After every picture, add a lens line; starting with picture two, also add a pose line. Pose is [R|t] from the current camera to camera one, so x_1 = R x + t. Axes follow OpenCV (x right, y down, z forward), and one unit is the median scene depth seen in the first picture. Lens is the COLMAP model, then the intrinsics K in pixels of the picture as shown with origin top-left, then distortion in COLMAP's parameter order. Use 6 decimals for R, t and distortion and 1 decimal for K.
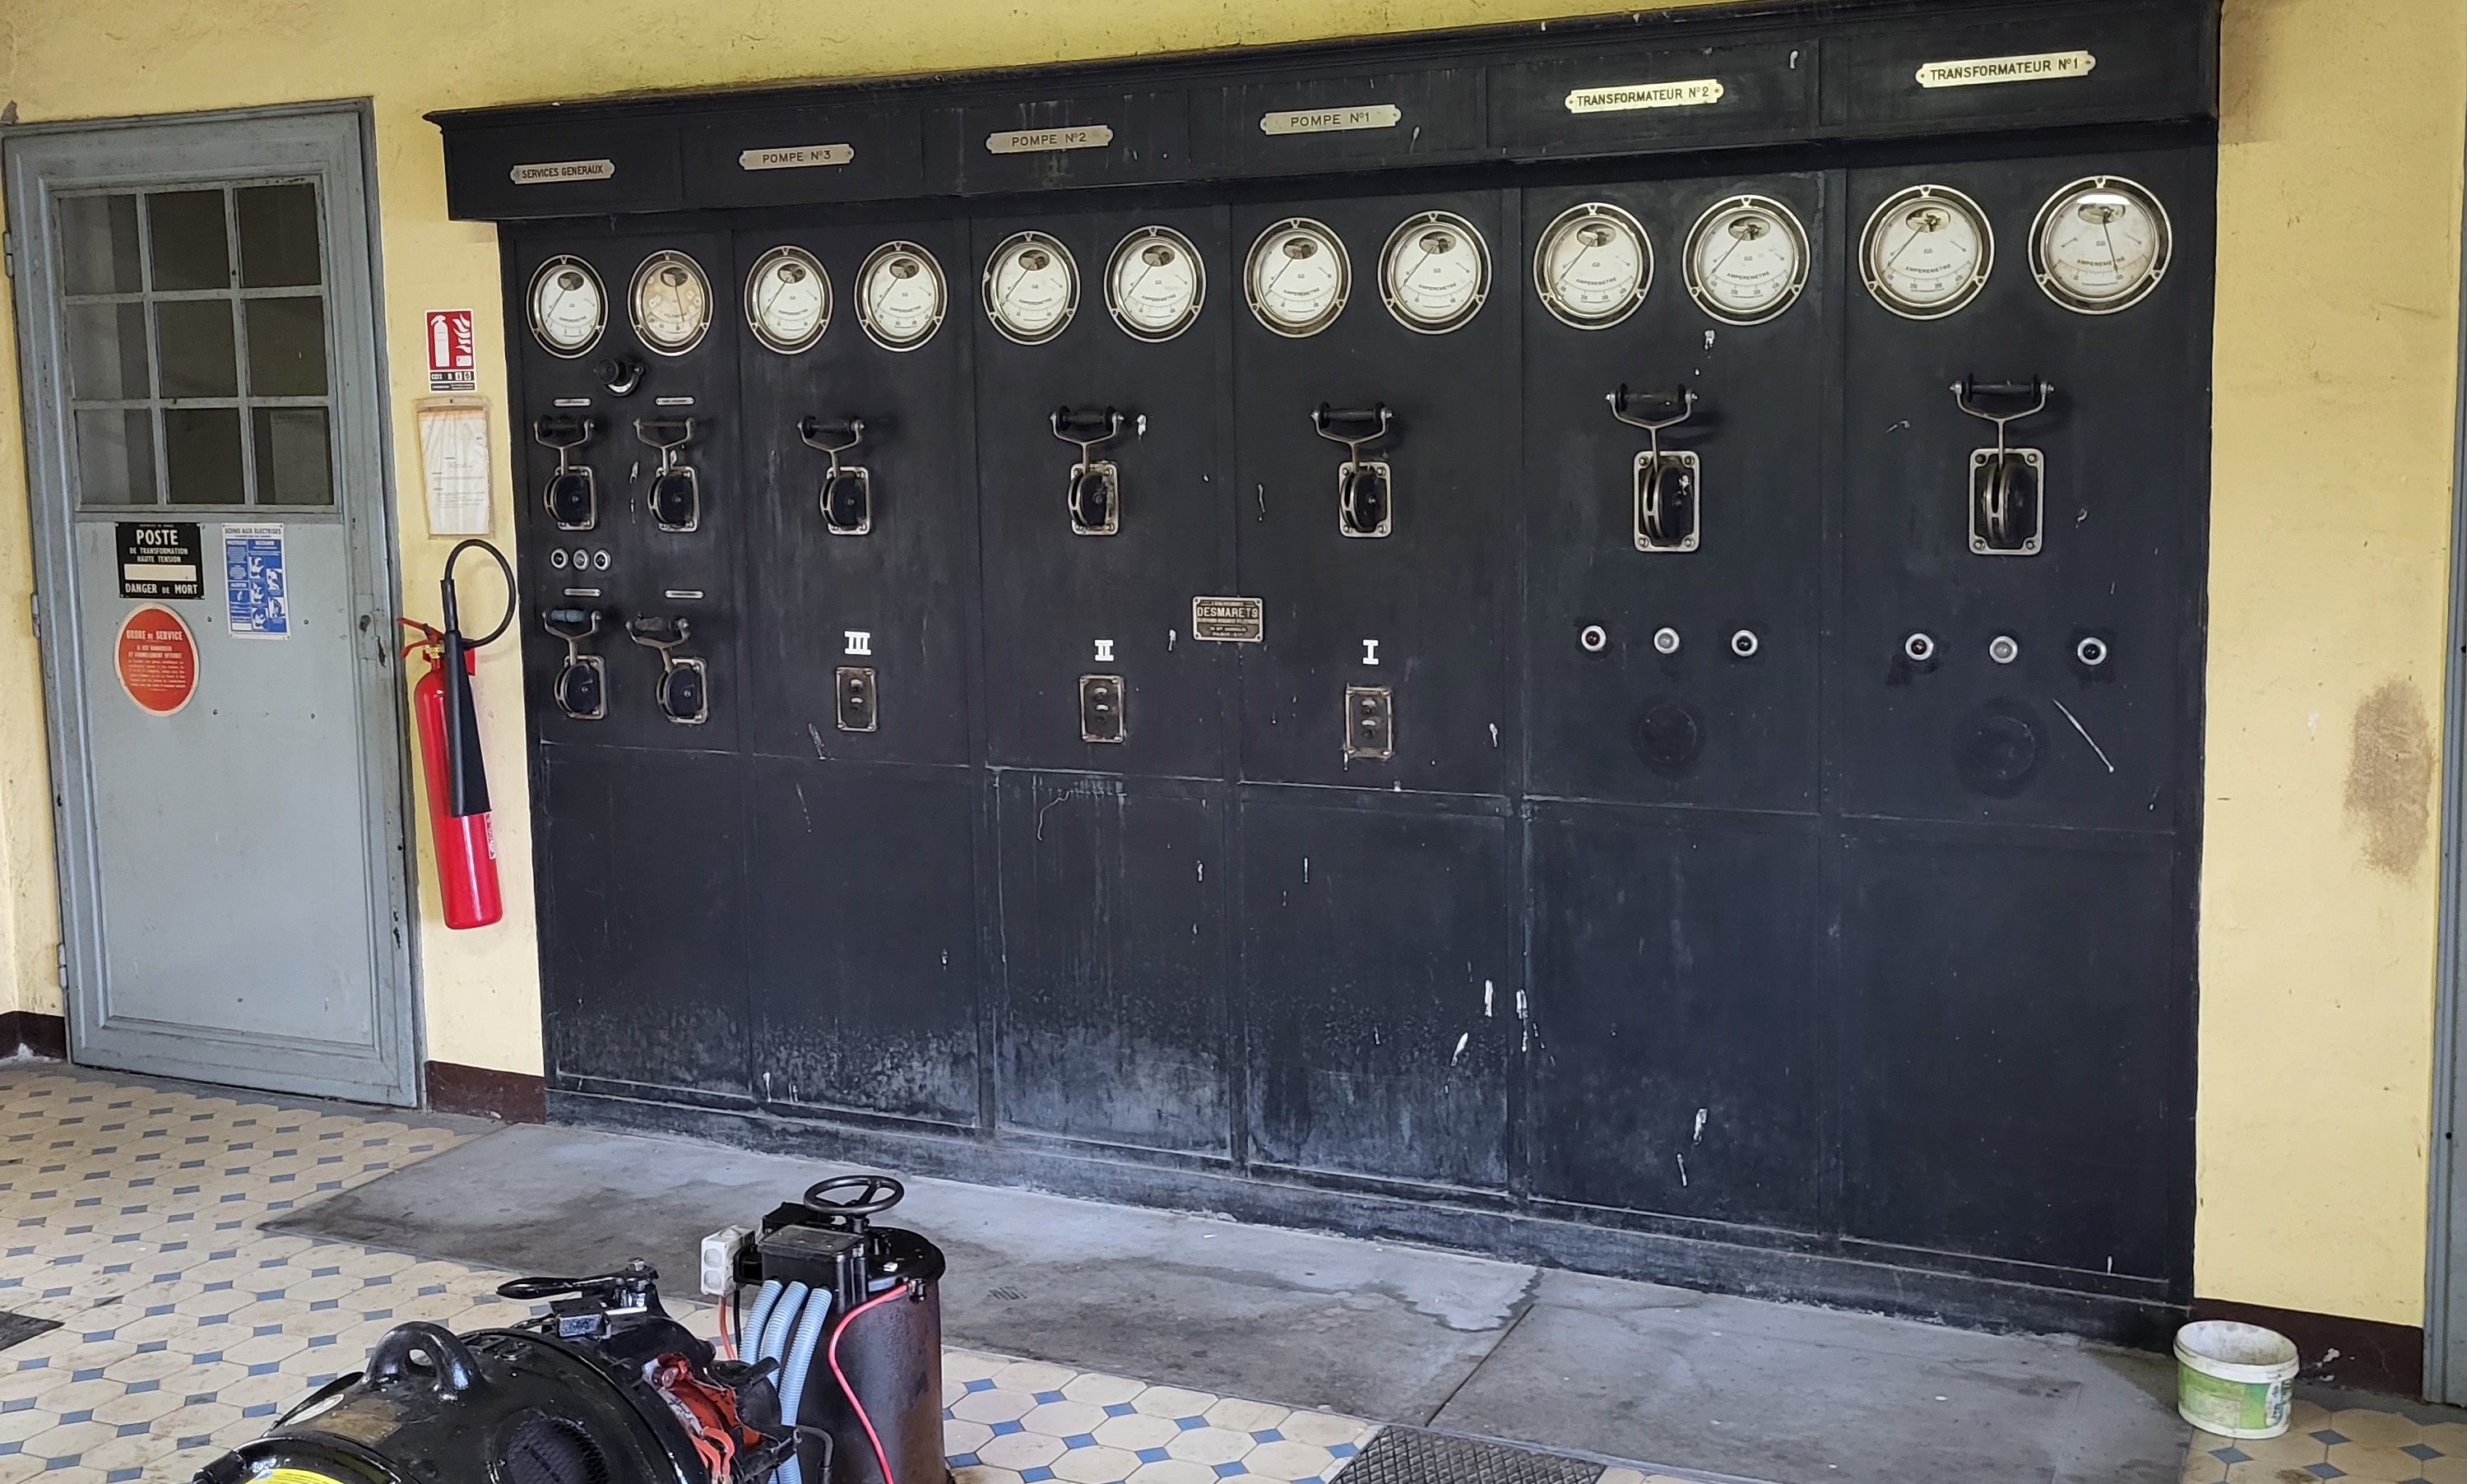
lens RADIAL K [[2556.5, 0, 1235.9], [0, 2556.5, 741.1], [0, 0, 1]] dist [0.039506, 0.000000]
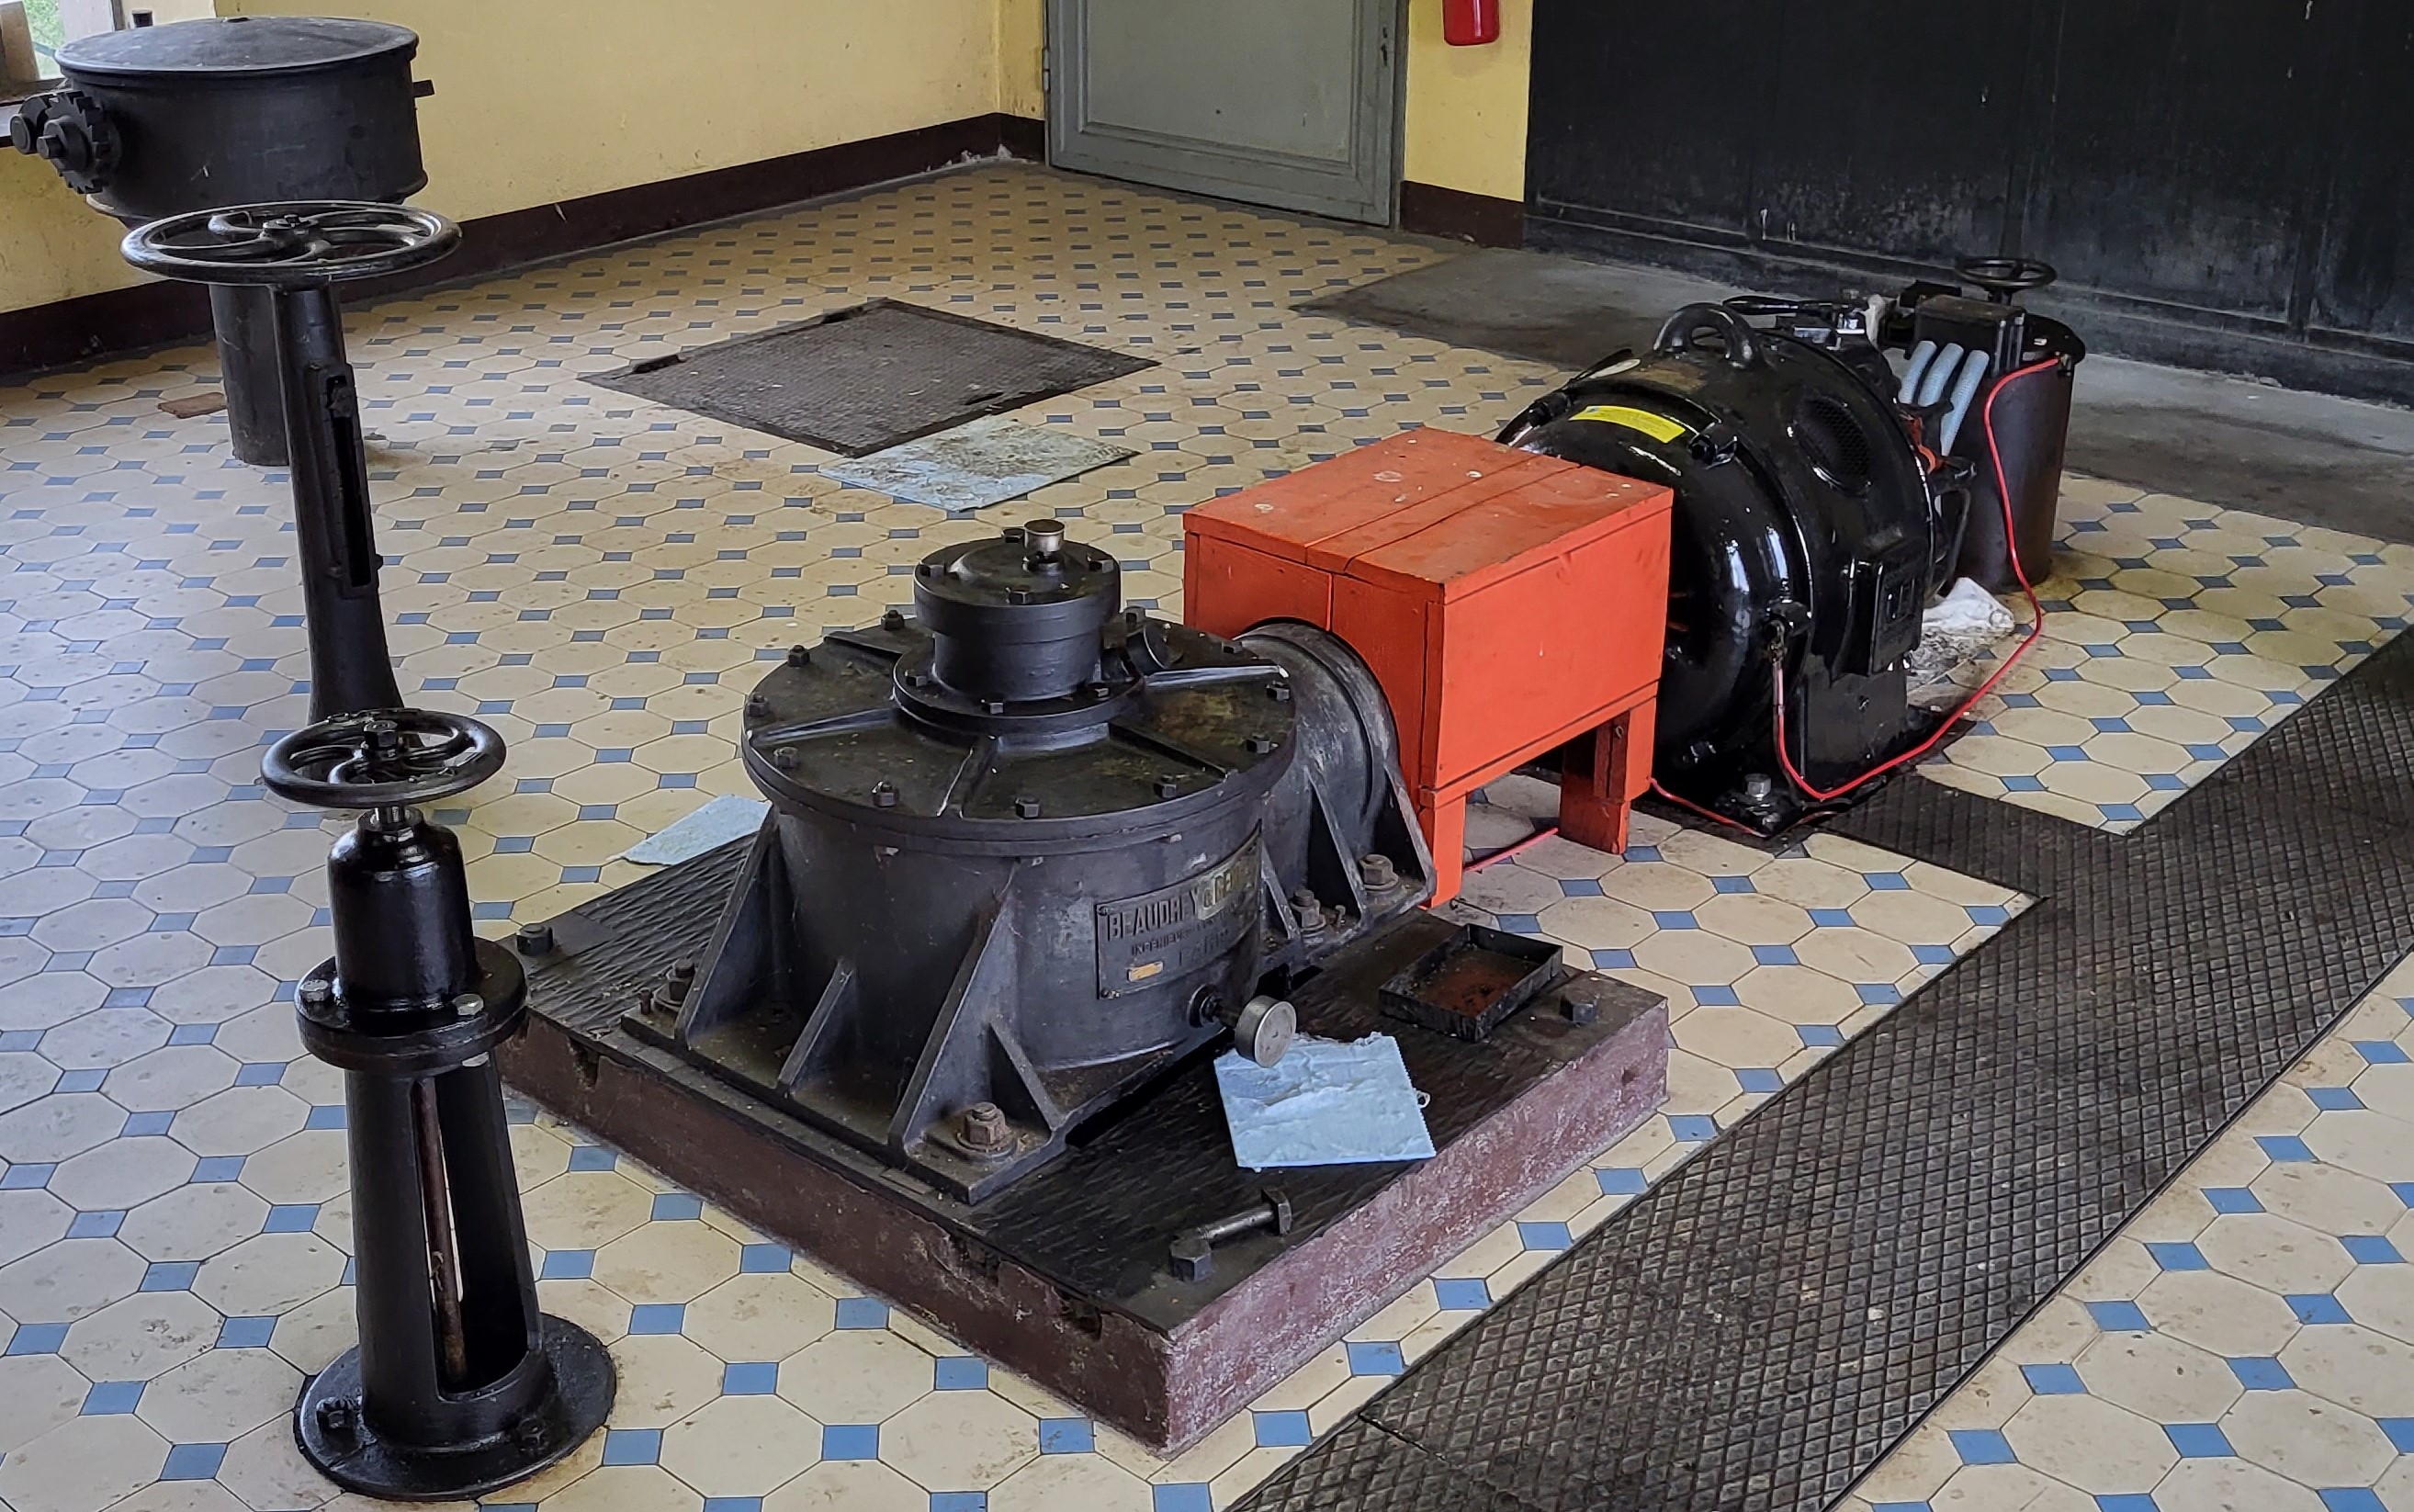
lens RADIAL K [[2698.4, 0, 1201.7], [0, 2698.4, 752.8], [0, 0, 1]] dist [0.036421, 0.000000]
pose [[0.951702, 0.138142, -0.274190, -0.083795], [-0.053242, 0.953785, 0.295737, 0.035852], [0.302371, -0.266855, 0.915074, -0.096077]]
